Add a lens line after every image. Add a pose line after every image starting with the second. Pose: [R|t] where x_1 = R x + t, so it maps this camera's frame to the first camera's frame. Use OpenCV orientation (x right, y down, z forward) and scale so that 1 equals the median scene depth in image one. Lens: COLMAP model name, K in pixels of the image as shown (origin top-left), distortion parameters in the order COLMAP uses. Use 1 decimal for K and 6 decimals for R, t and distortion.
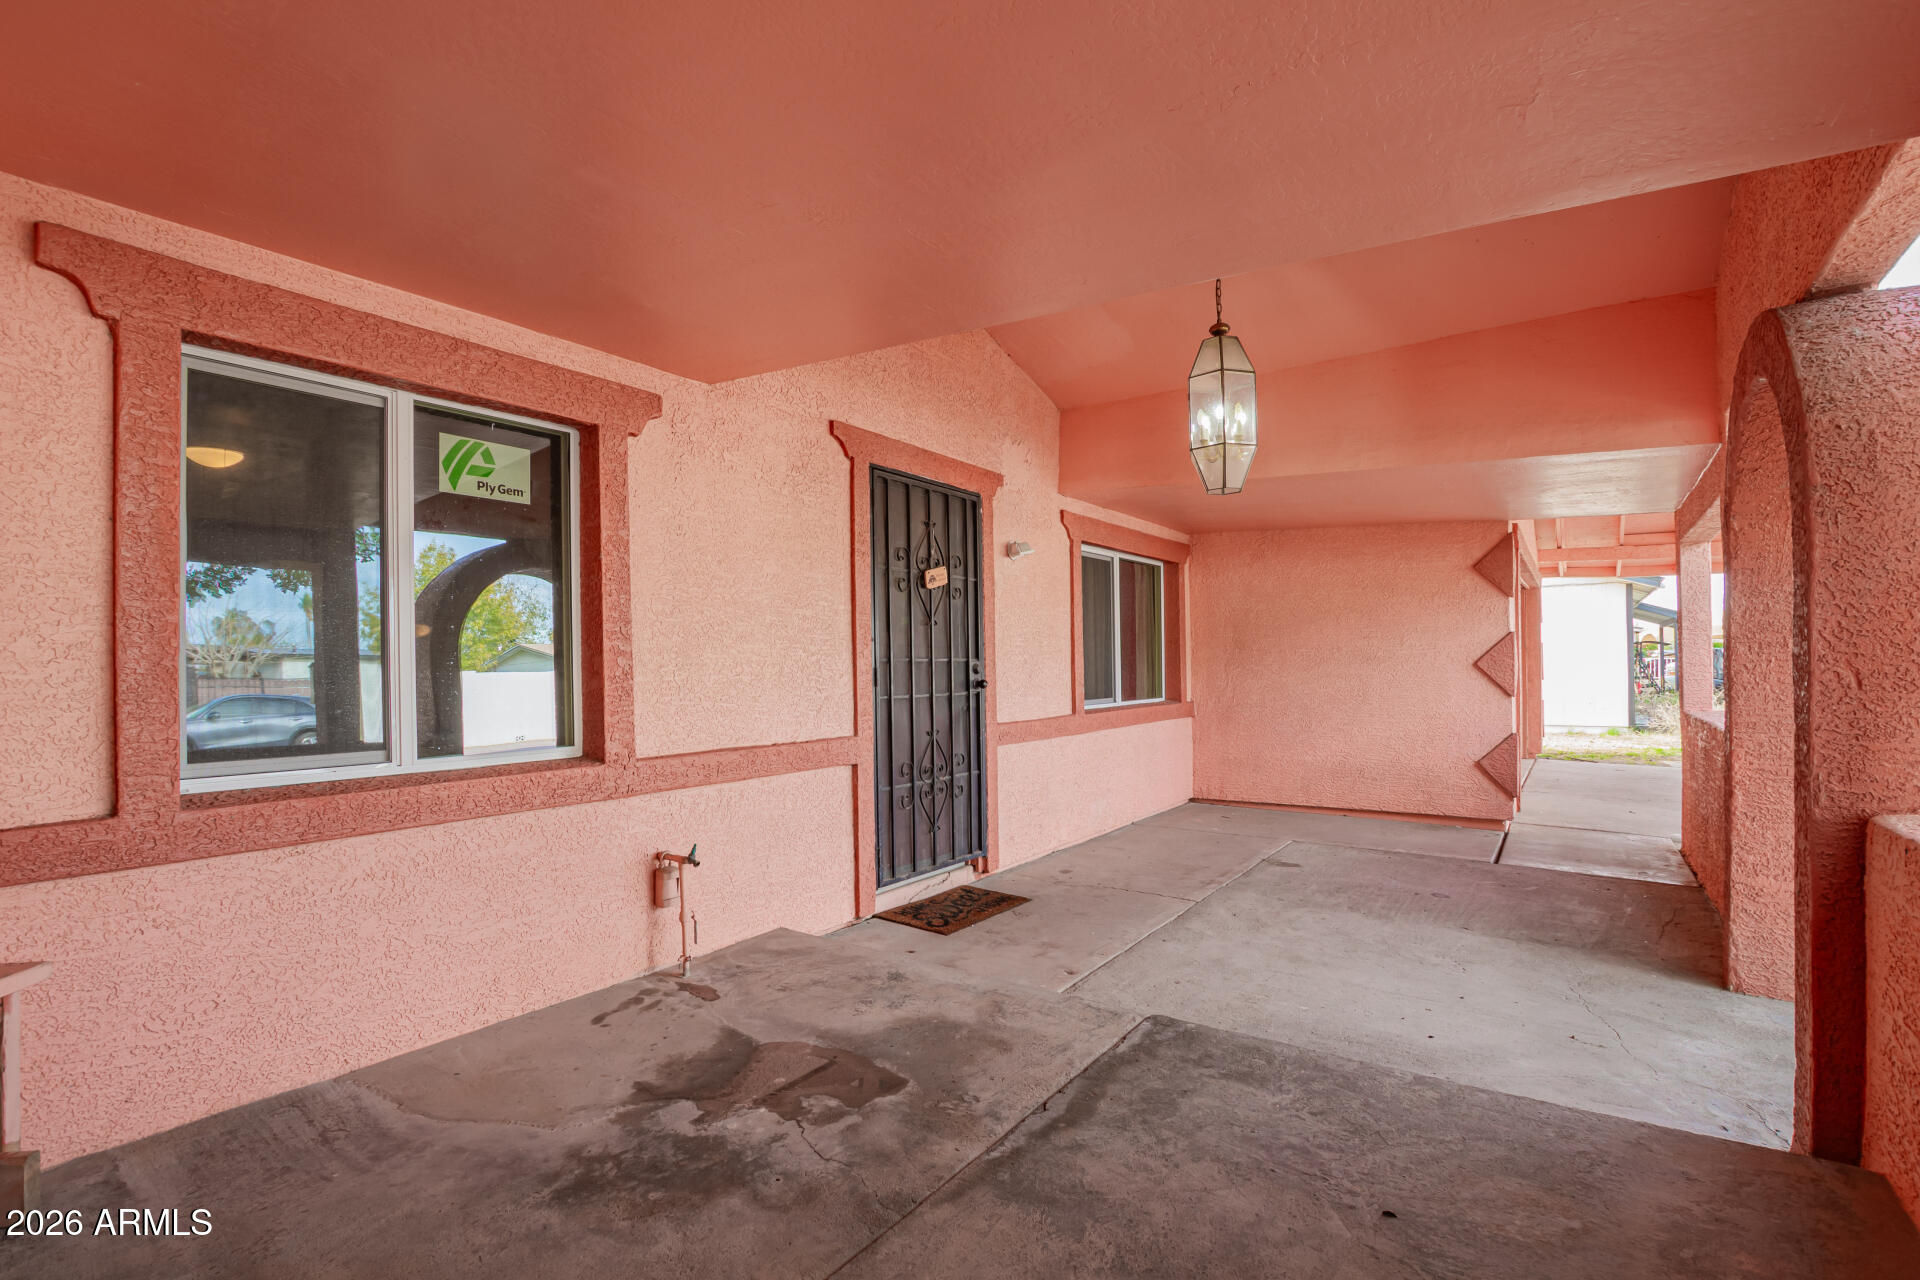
lens RADIAL K [[907.5, 0, 967.9], [0, 907.5, 659.3], [0, 0, 1]] dist [-0.001348, -0.000673]
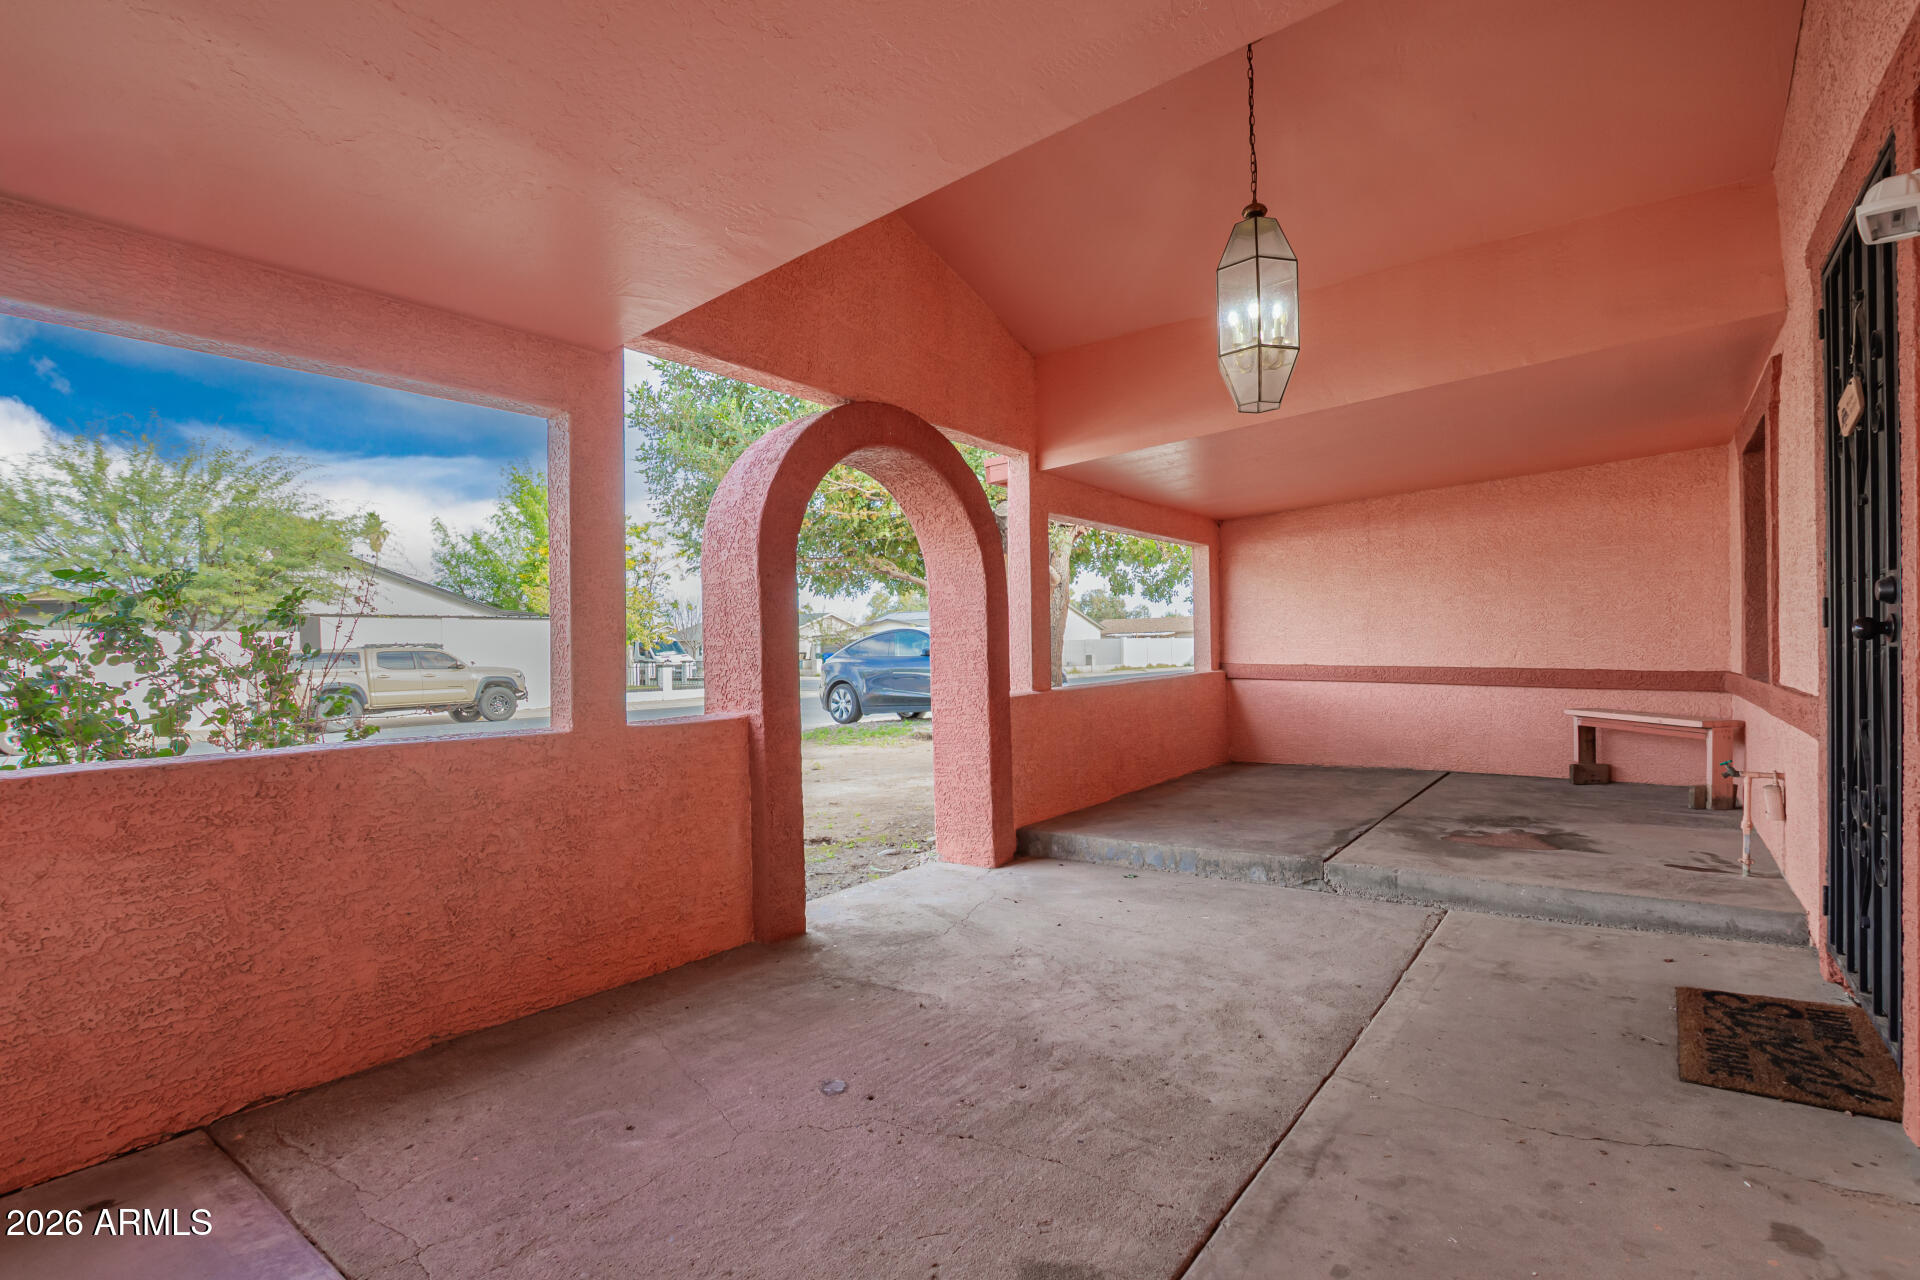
lens RADIAL K [[907.5, 0, 967.9], [0, 907.5, 659.3], [0, 0, 1]] dist [-0.001348, -0.000673]
pose [[-0.998630, 0.026945, 0.044858, 0.478451], [0.027112, 0.999628, 0.003120, 0.032386], [-0.044758, 0.004332, -0.998988, 1.694660]]
